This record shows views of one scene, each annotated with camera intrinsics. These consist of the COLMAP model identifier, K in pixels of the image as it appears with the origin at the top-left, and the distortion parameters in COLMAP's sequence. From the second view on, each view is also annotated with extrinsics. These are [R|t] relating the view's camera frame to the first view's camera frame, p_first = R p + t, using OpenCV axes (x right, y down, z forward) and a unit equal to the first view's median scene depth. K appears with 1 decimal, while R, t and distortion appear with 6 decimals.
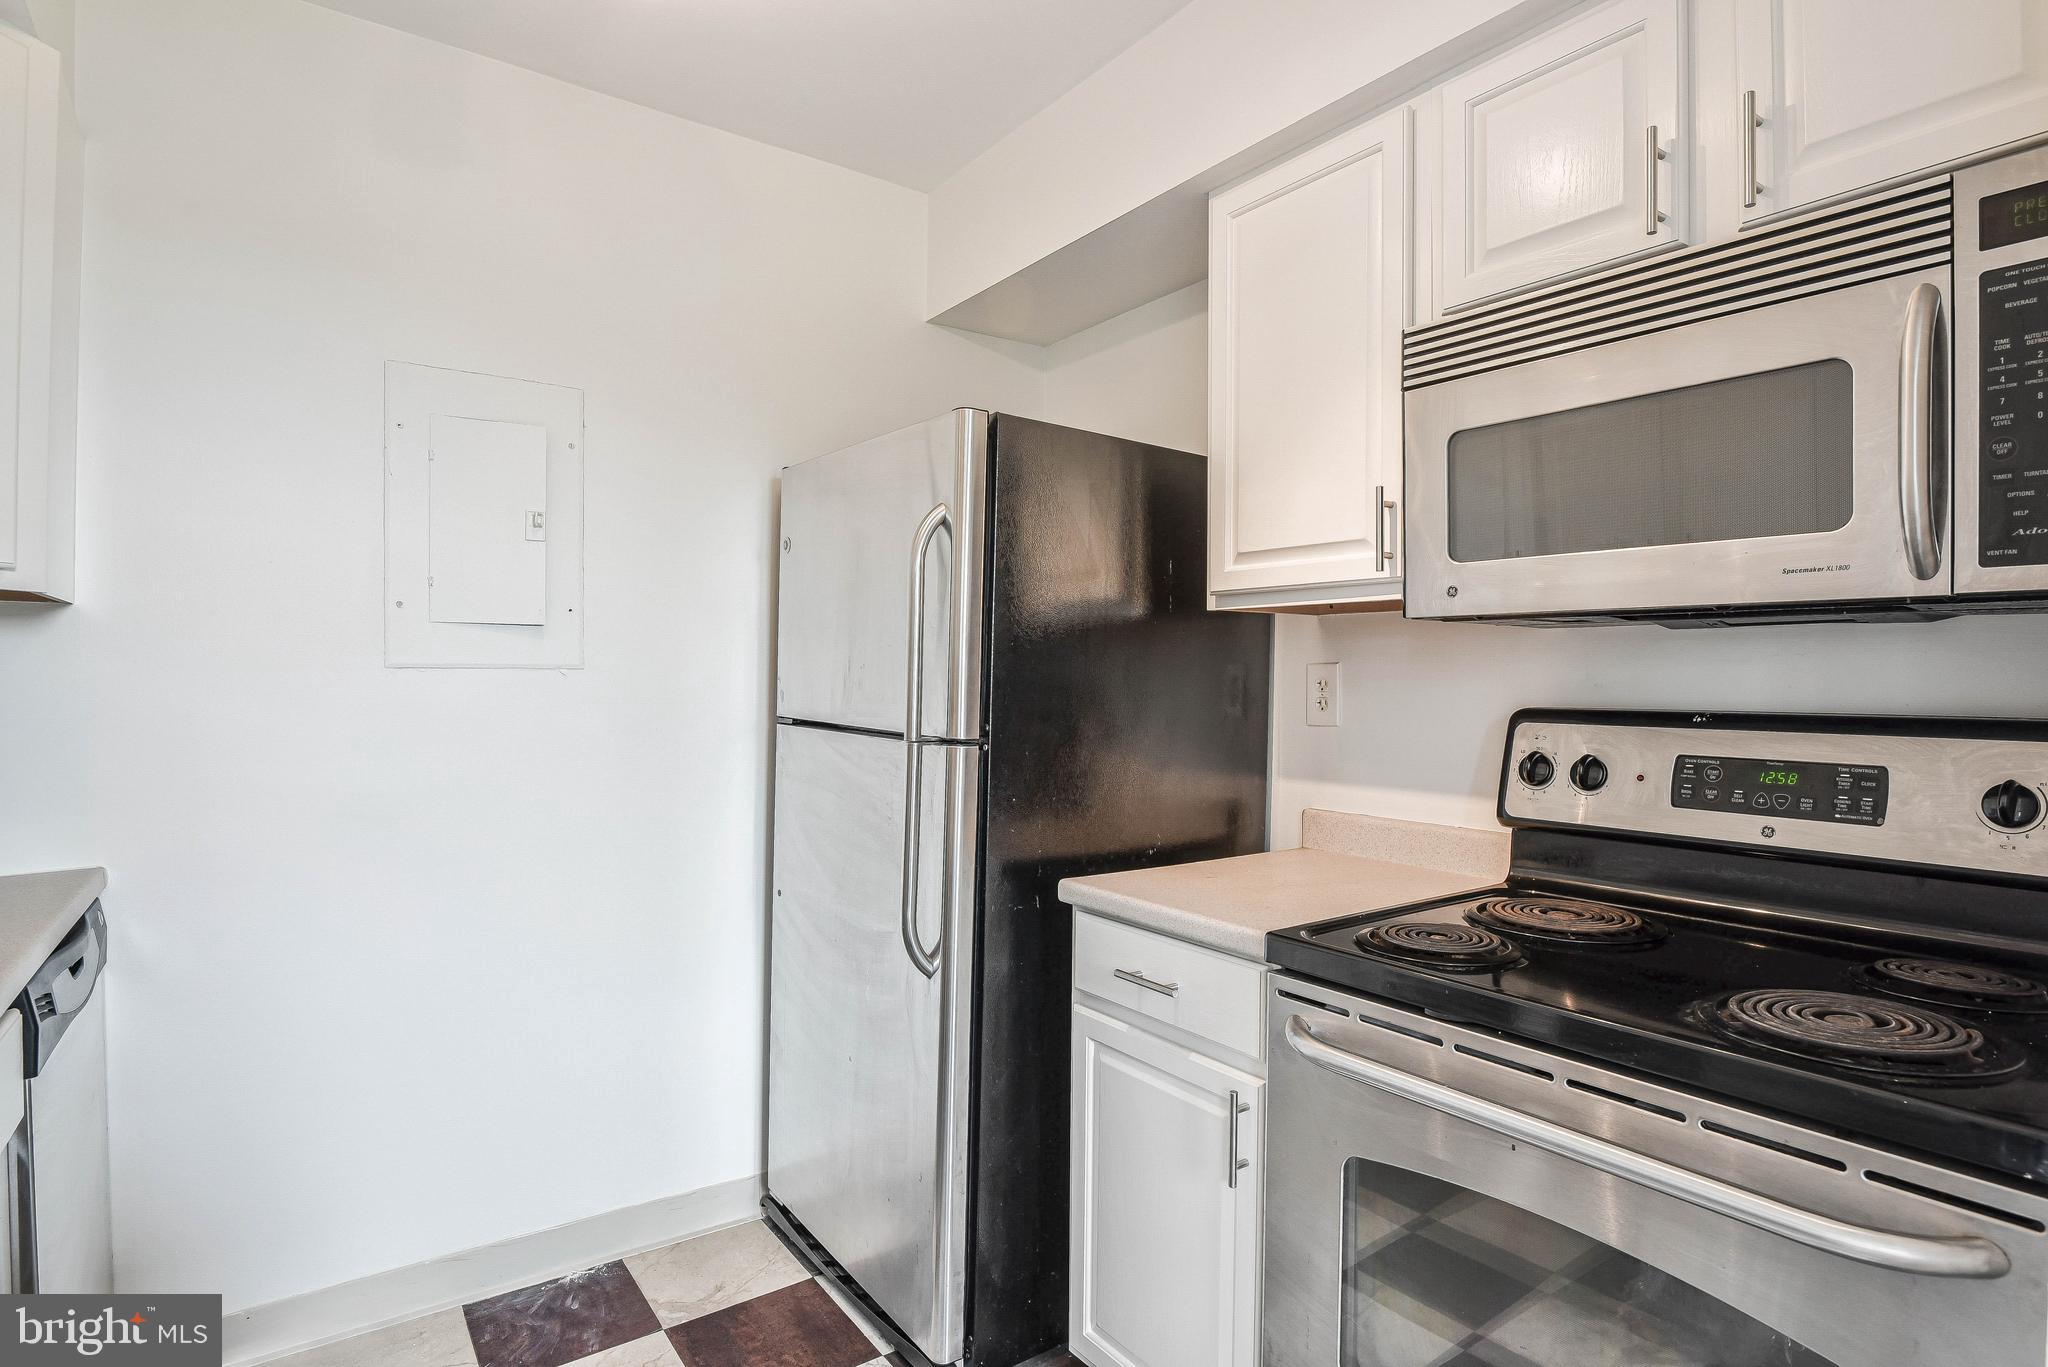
lens RADIAL K [[1040.5, 0, 1025.8], [0, 1040.5, 687.6], [0, 0, 1]] dist [-0.002824, -0.017445]
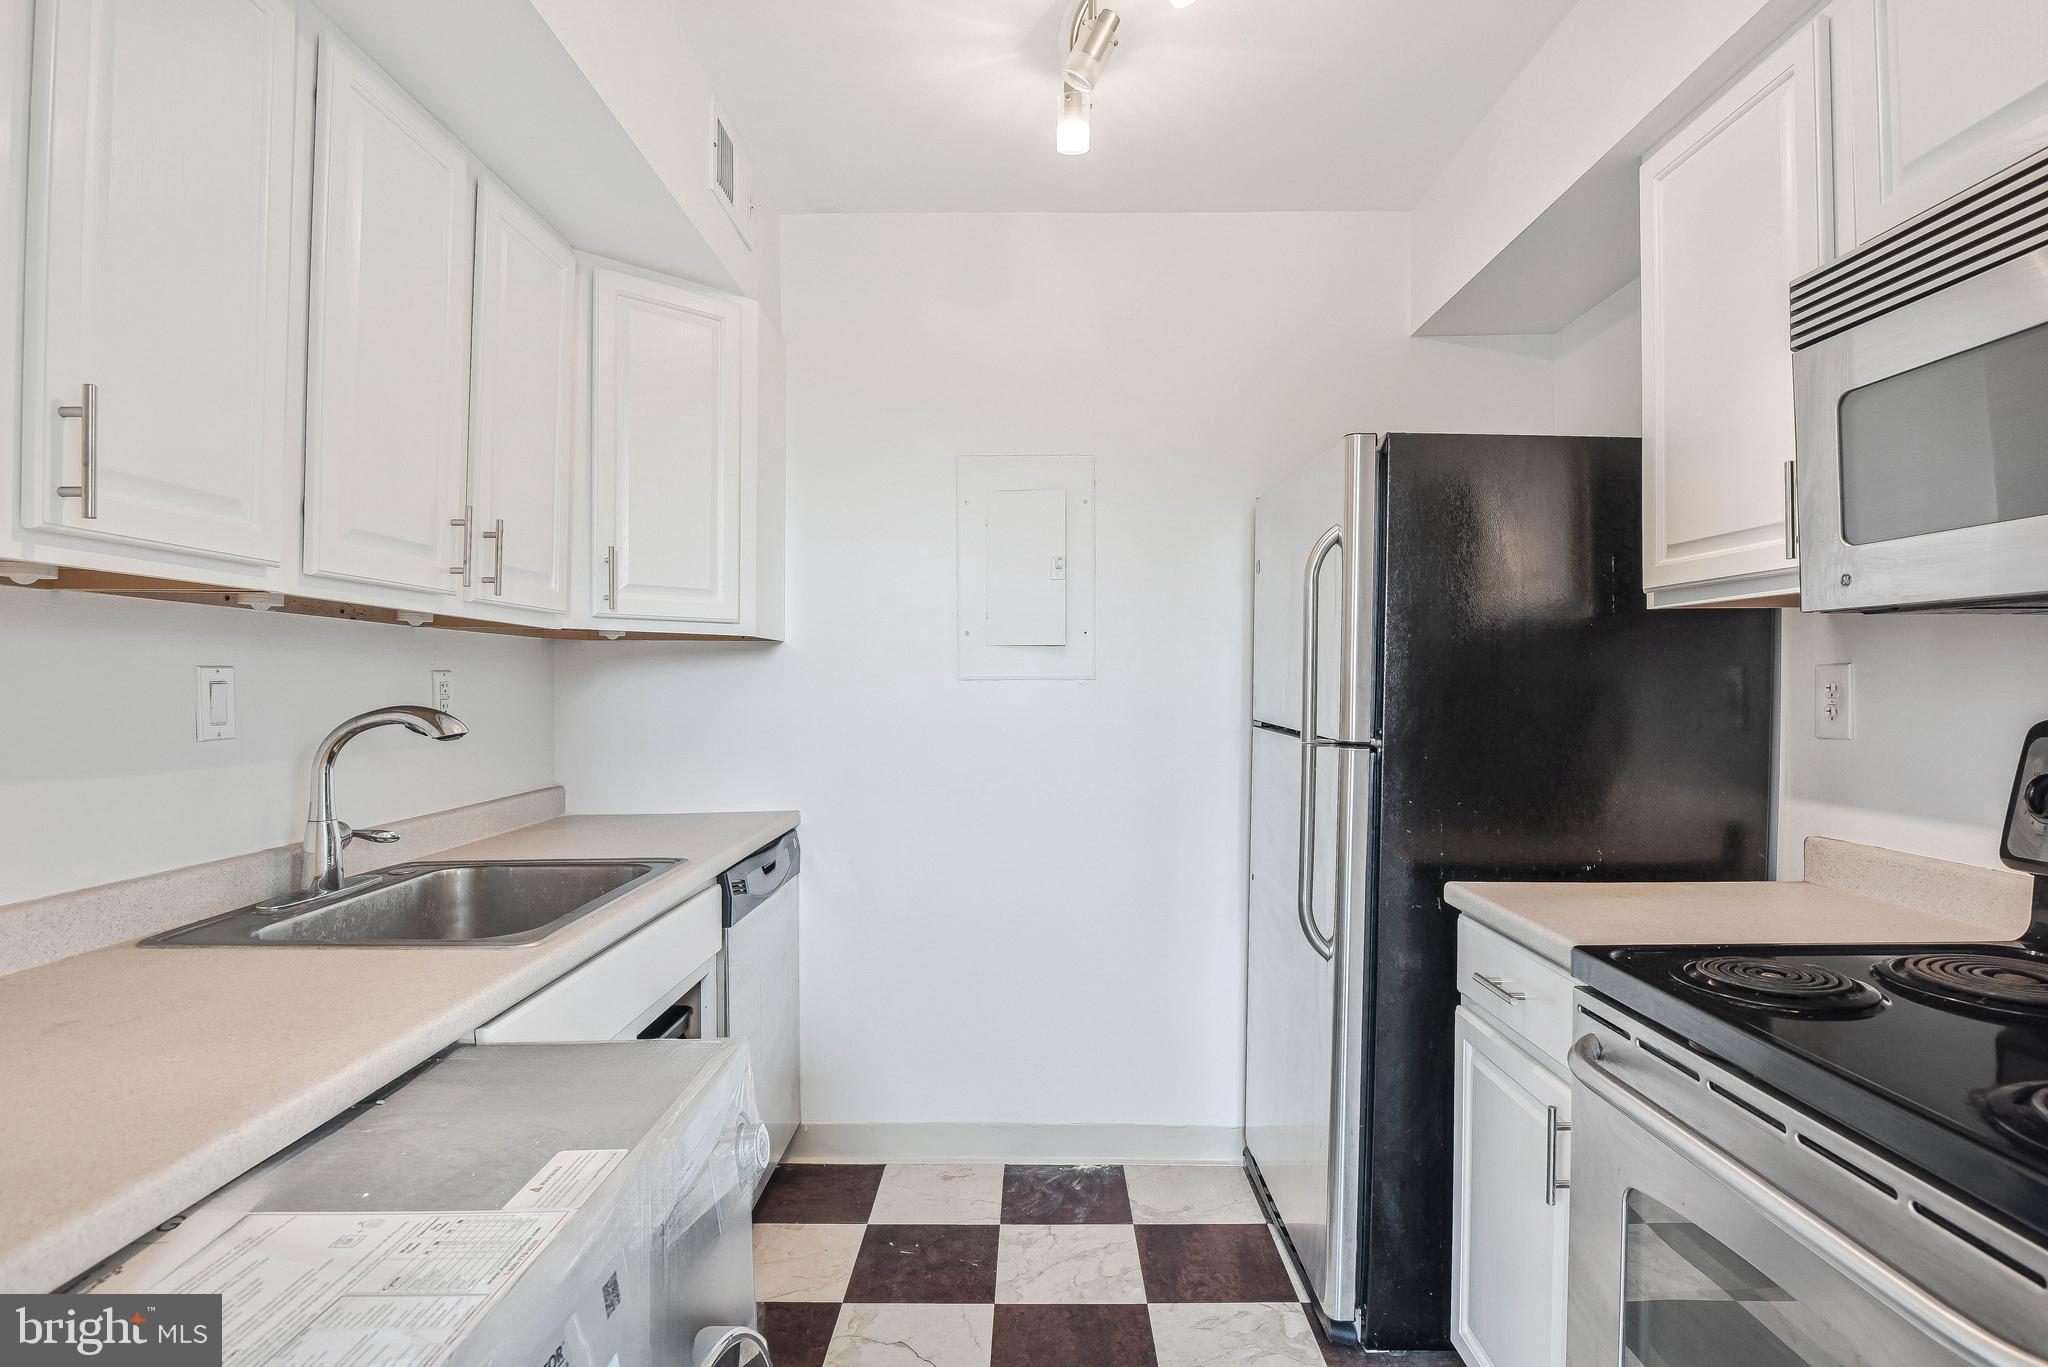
lens RADIAL K [[1032.7, 0, 1024.0], [0, 1032.7, 683.5], [0, 0, 1]] dist [-0.021340, -0.000726]
pose [[0.805804, -0.007601, -0.592133, 0.289313], [0.001096, 0.999935, -0.011344, 0.001003], [0.592181, 0.008492, 0.805760, -0.054686]]
